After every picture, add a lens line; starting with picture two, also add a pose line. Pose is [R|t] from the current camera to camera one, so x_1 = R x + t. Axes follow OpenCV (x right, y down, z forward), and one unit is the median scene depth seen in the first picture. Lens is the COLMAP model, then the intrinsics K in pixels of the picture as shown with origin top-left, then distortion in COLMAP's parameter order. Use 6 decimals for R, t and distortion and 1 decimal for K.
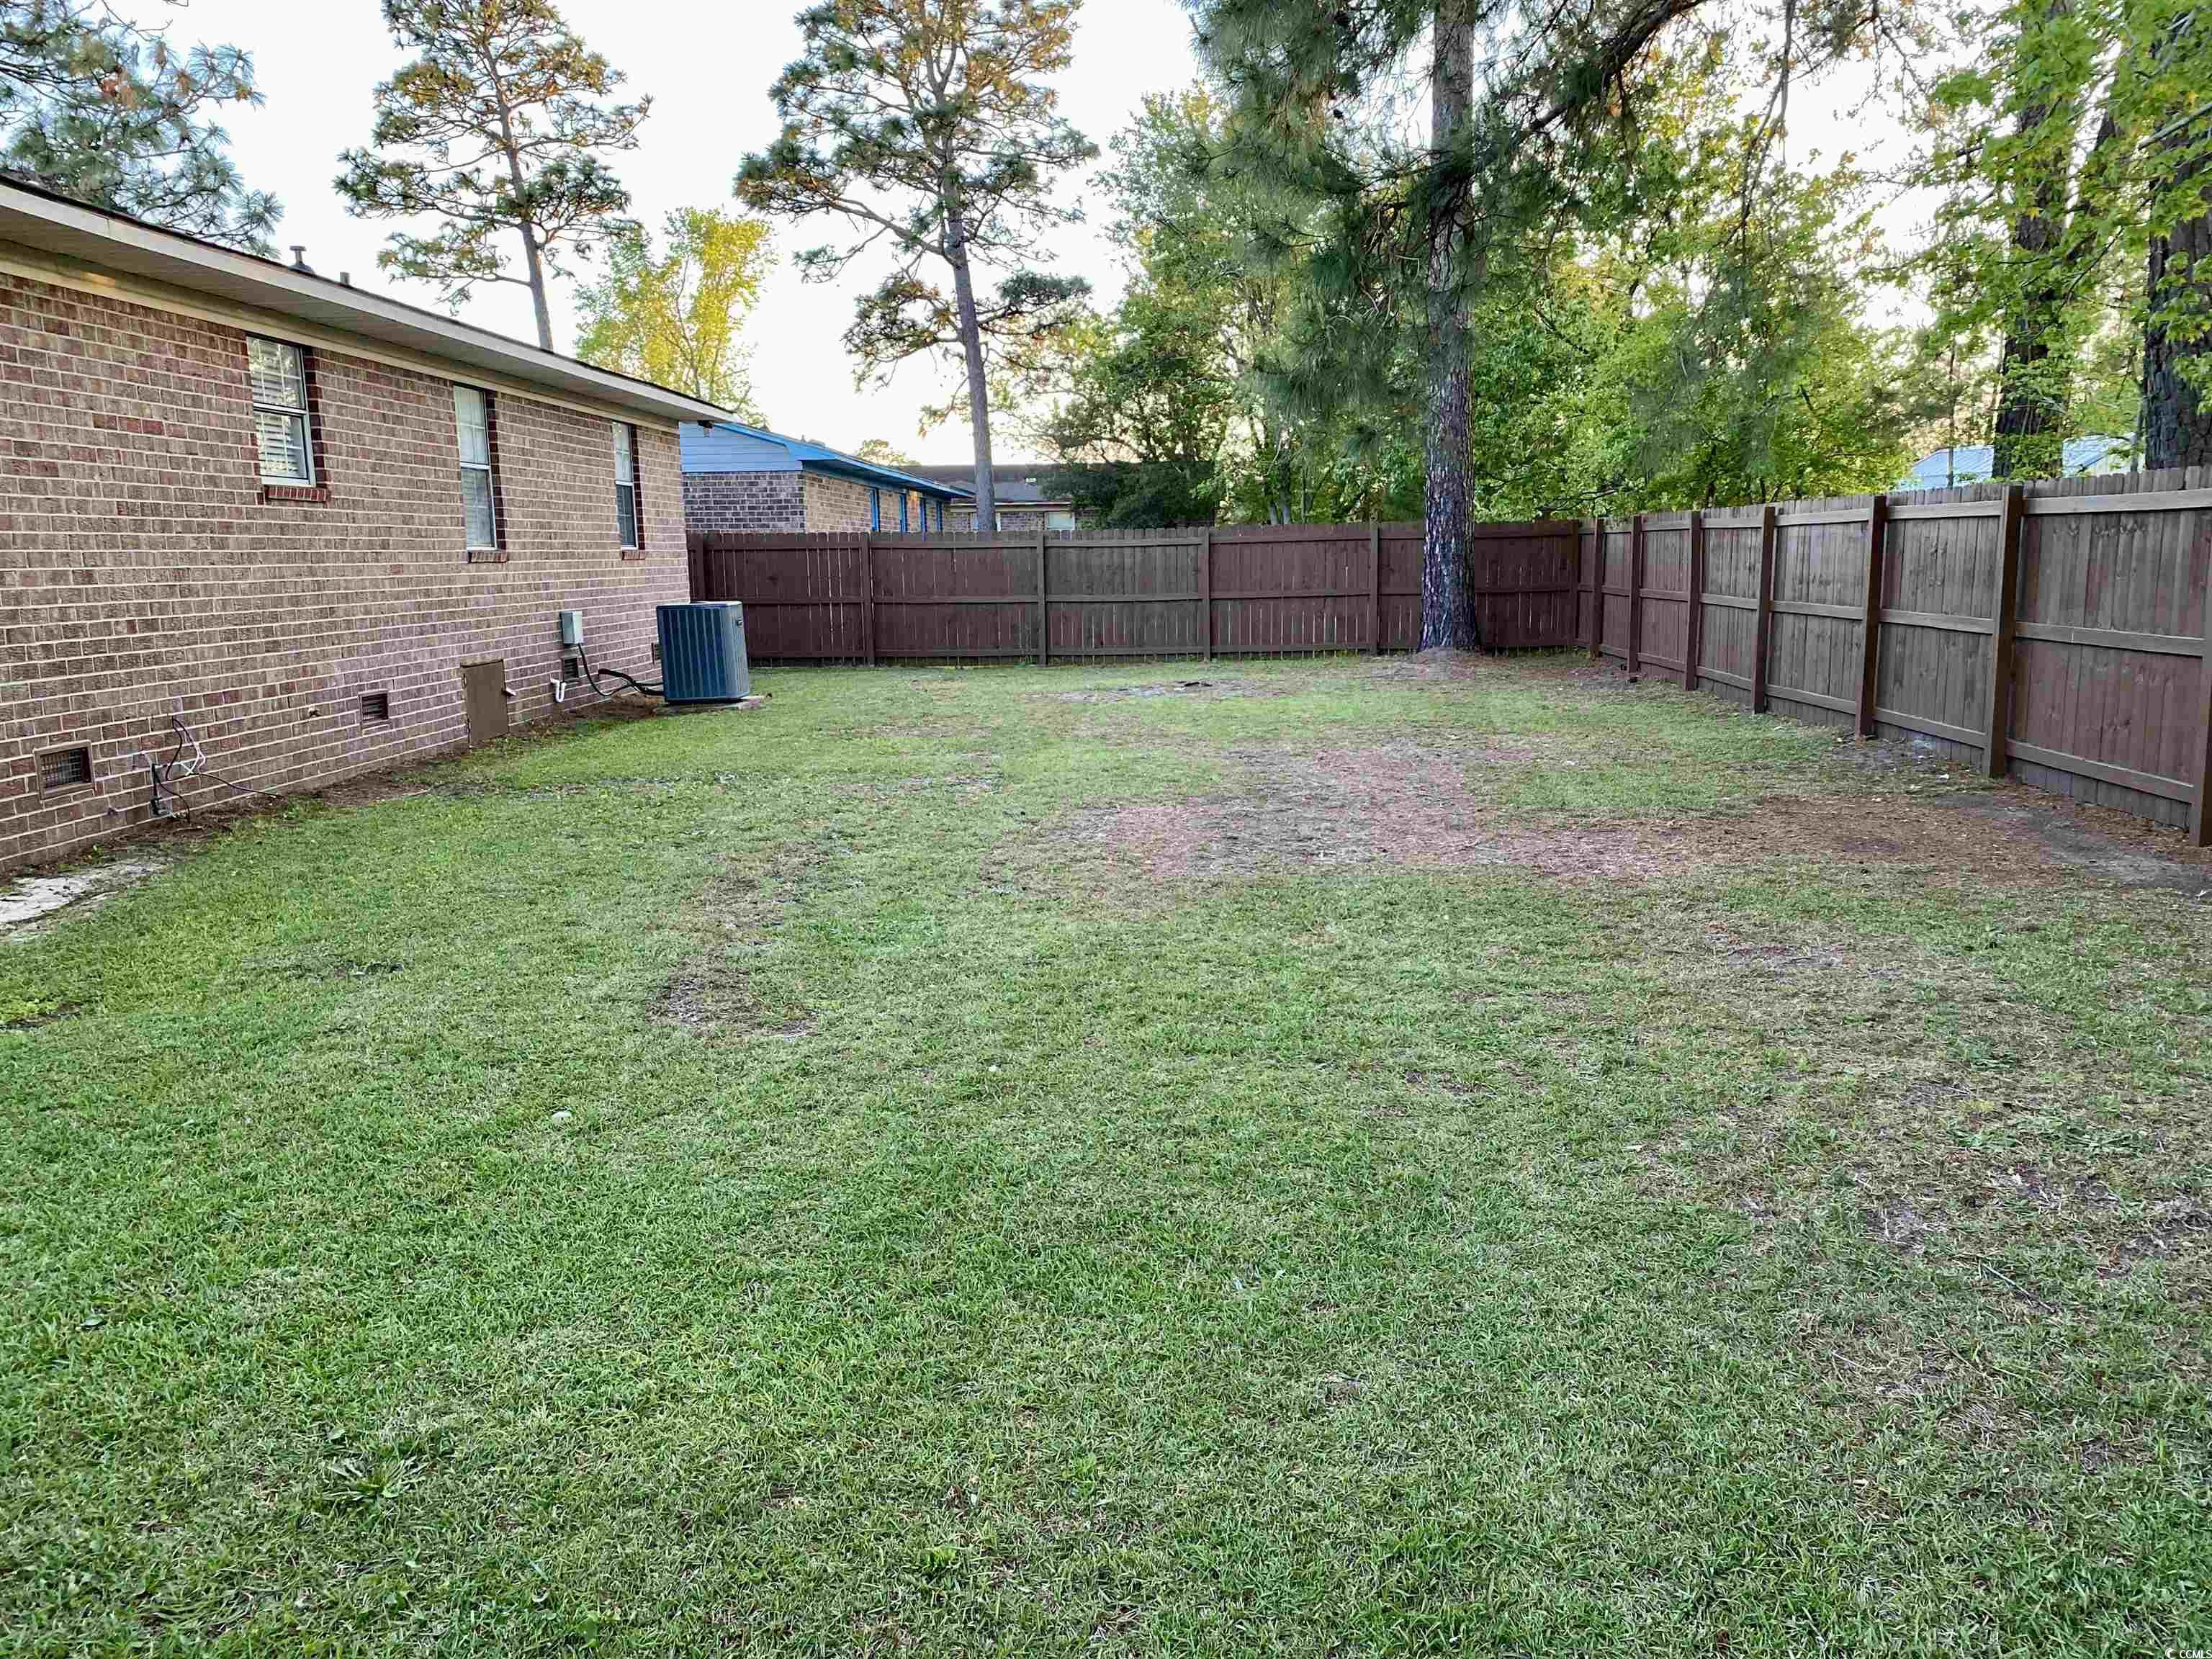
lens RADIAL K [[1736.6, 0, 1108.2], [0, 1736.6, 824.4], [0, 0, 1]] dist [0.052191, -0.025528]
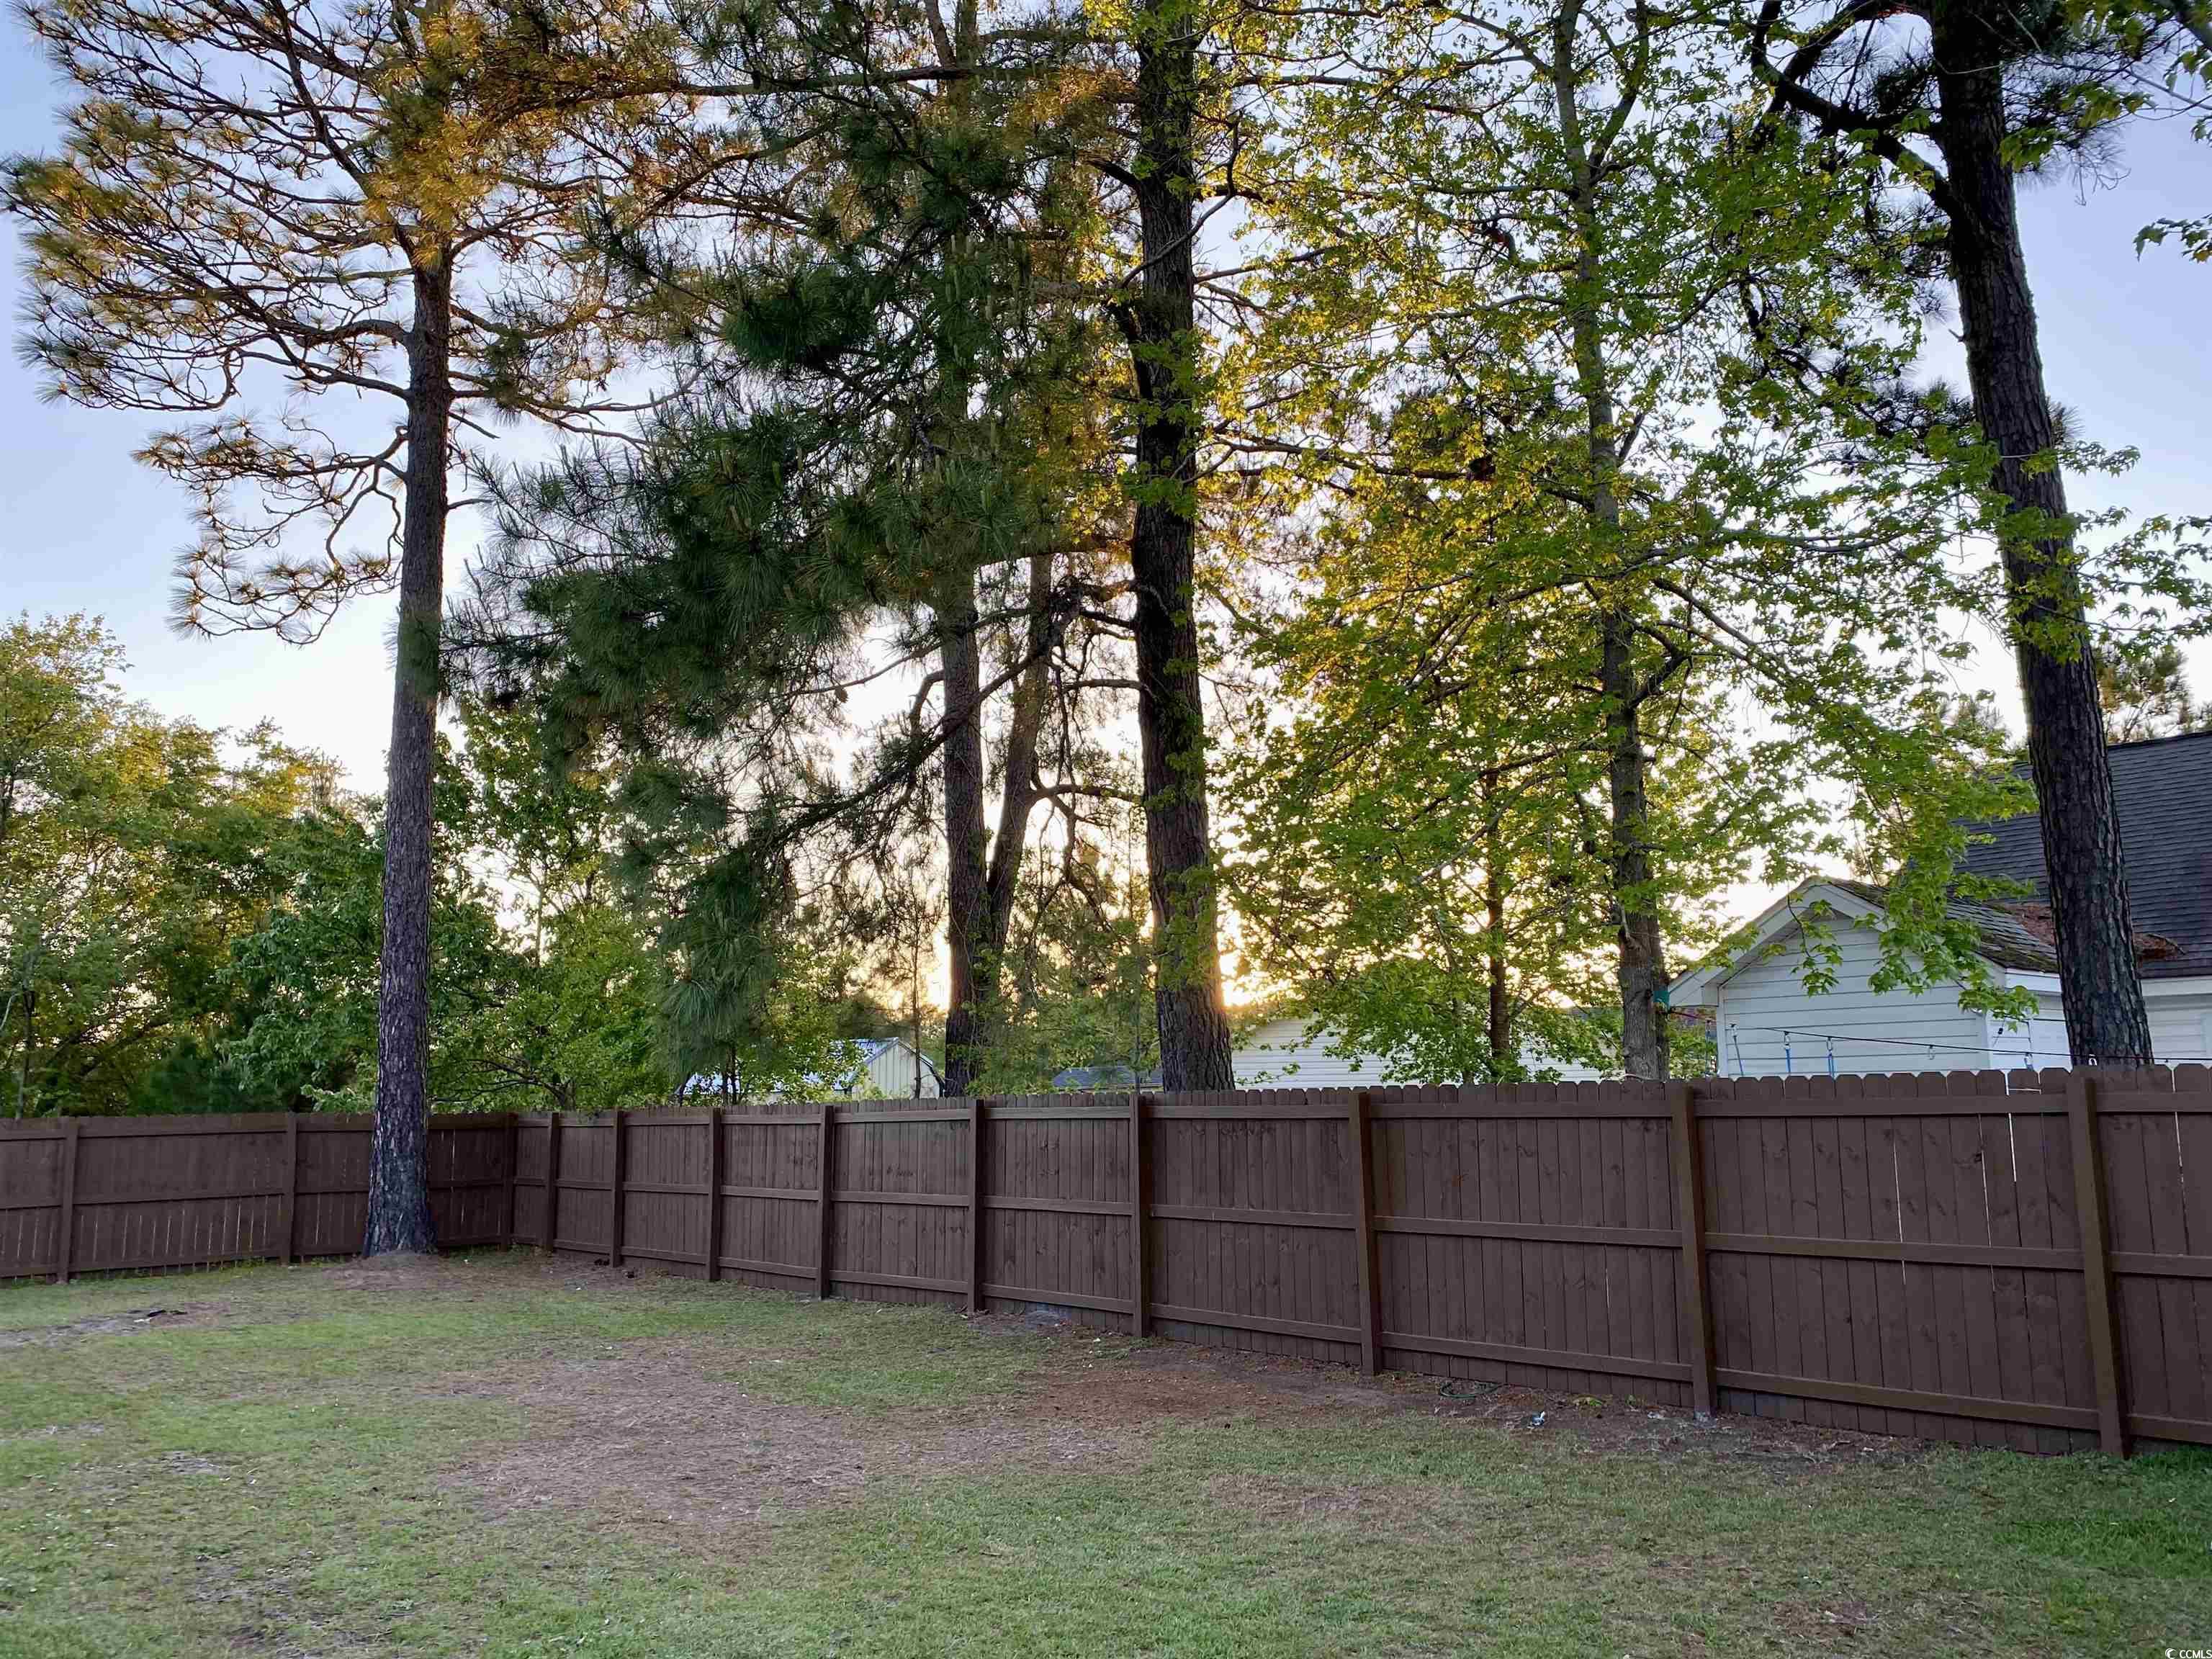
lens RADIAL K [[1736.6, 0, 1108.2], [0, 1736.6, 824.4], [0, 0, 1]] dist [0.052191, -0.025528]
pose [[0.719814, 0.121637, 0.683427, -0.165864], [0.107629, 0.953066, -0.282987, -0.011210], [-0.685773, 0.277254, 0.672938, 0.048354]]
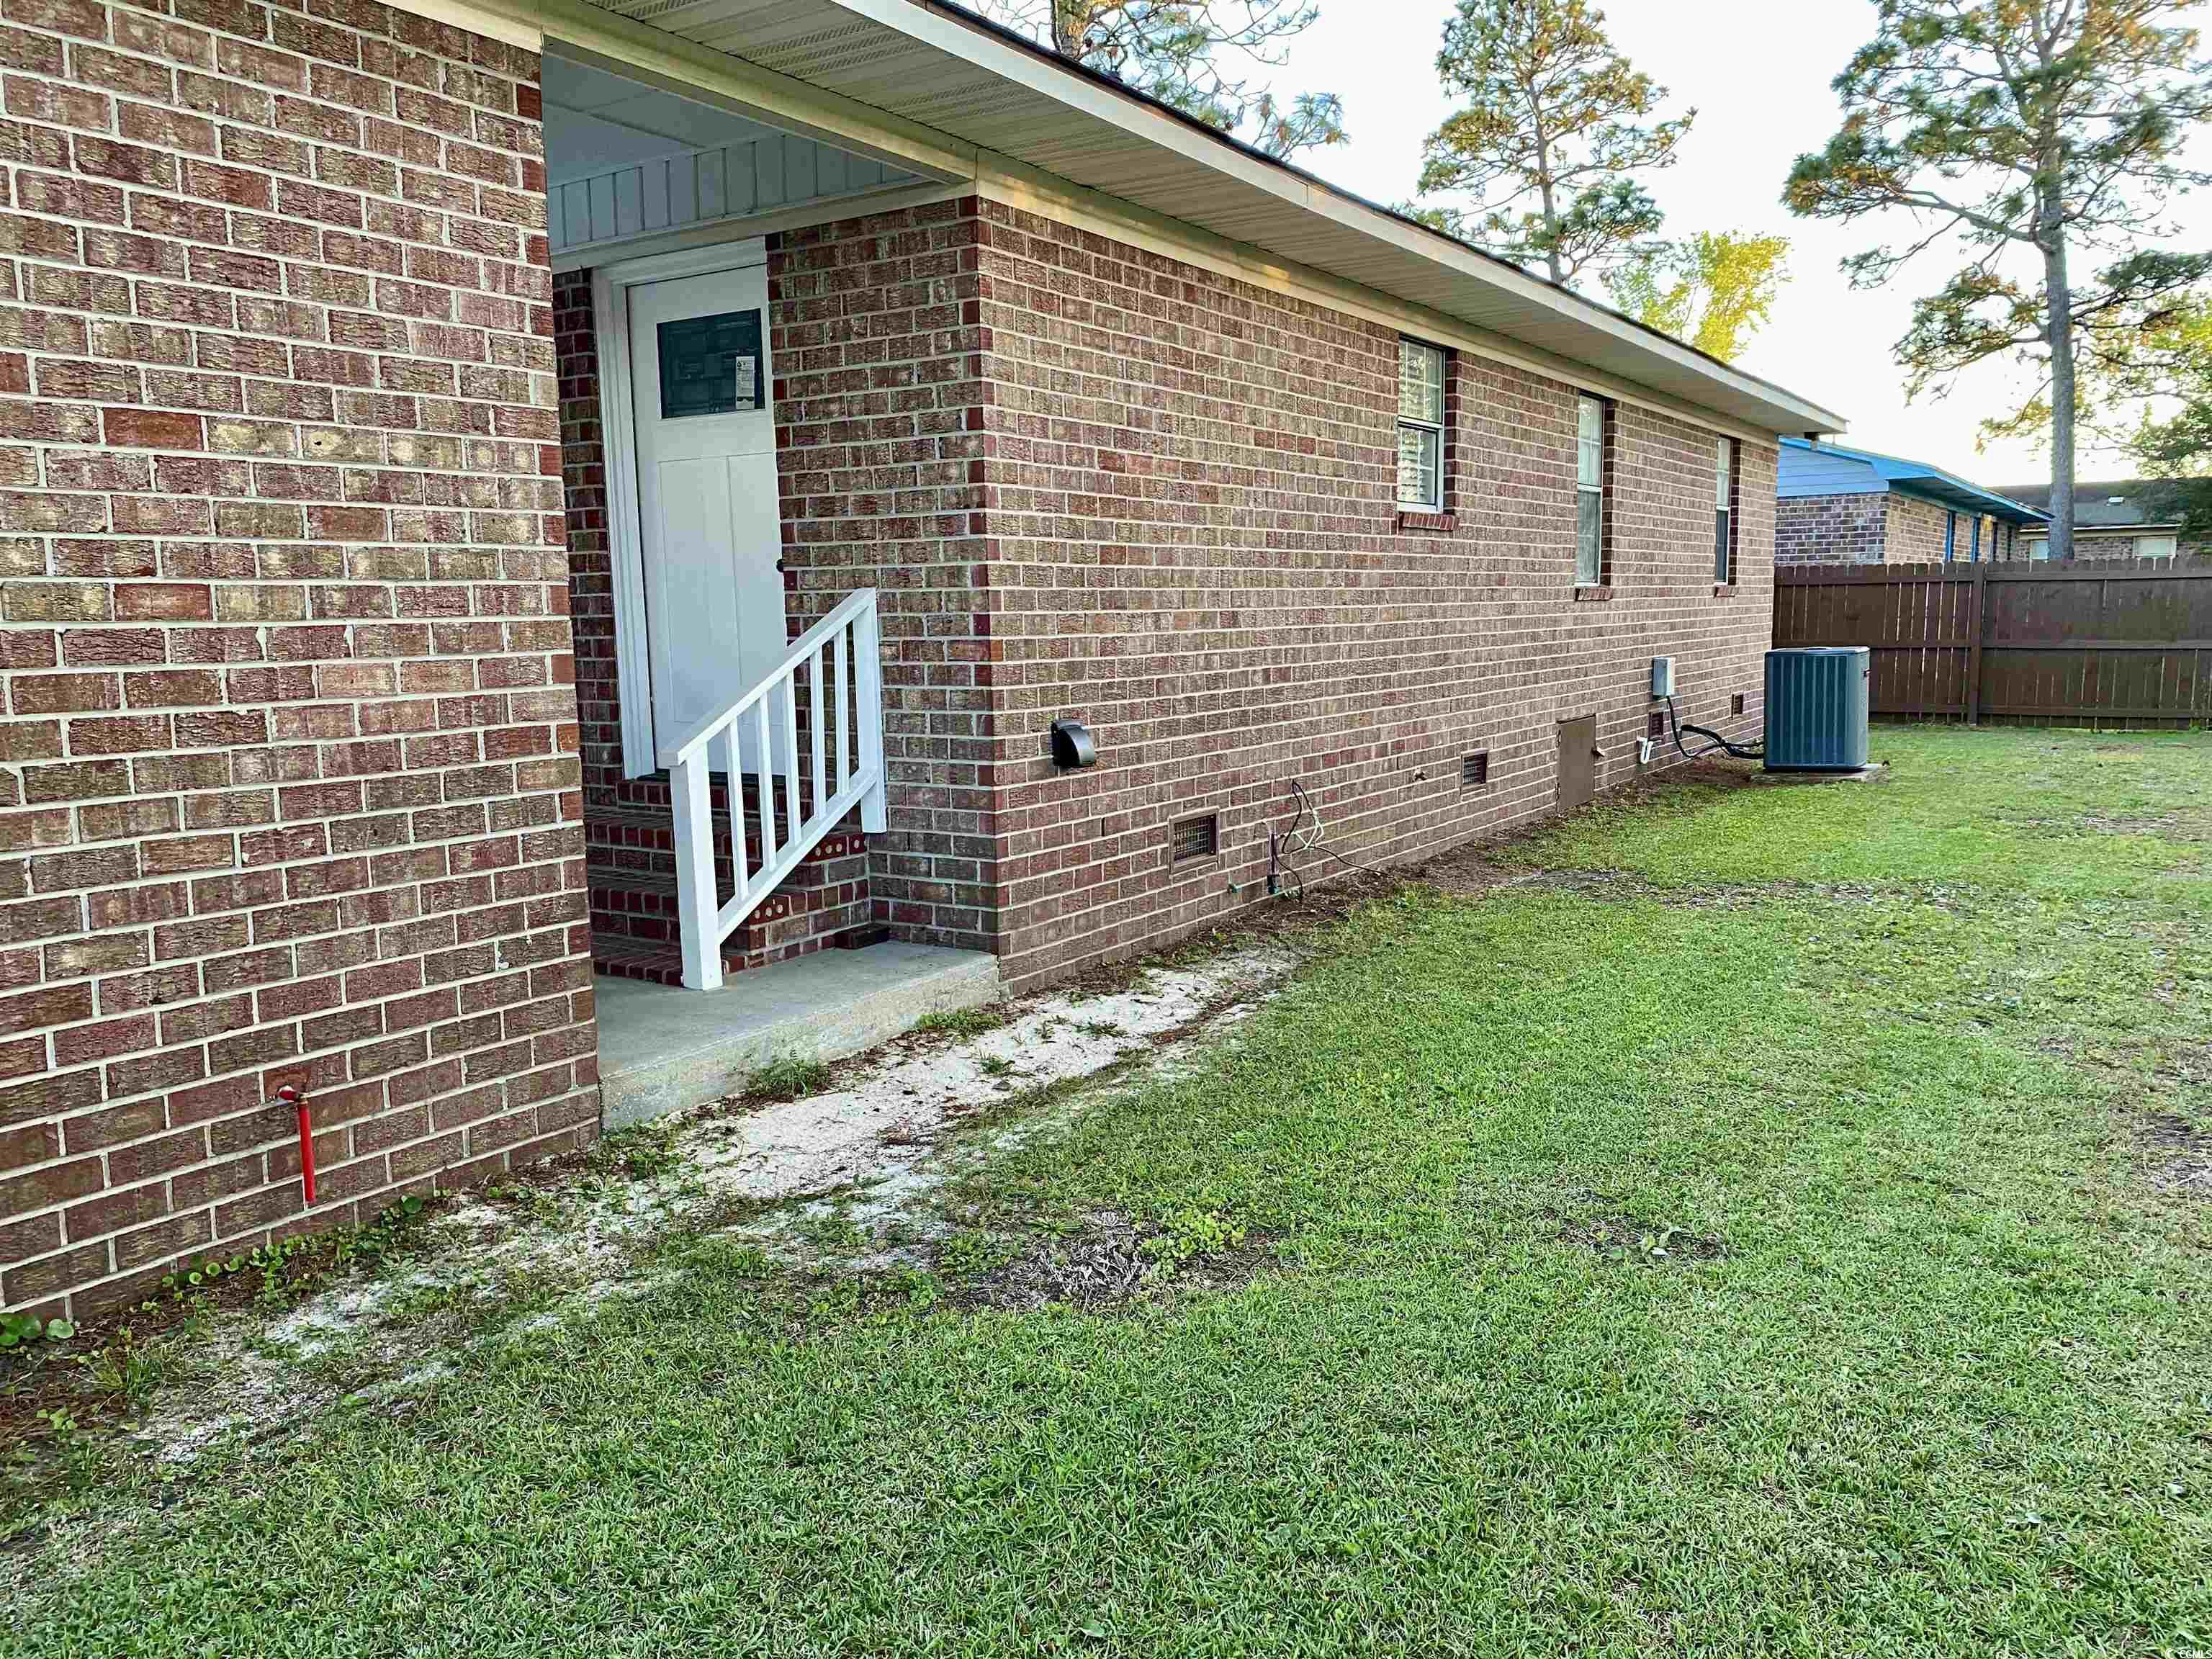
lens RADIAL K [[1667.8, 0, 1105.3], [0, 1667.8, 859.7], [0, 0, 1]] dist [0.065538, -0.060684]
pose [[0.863328, 0.080853, -0.498124, -0.080963], [-0.078937, 0.996567, 0.024948, -0.014350], [0.498432, 0.017782, 0.866747, 0.097846]]
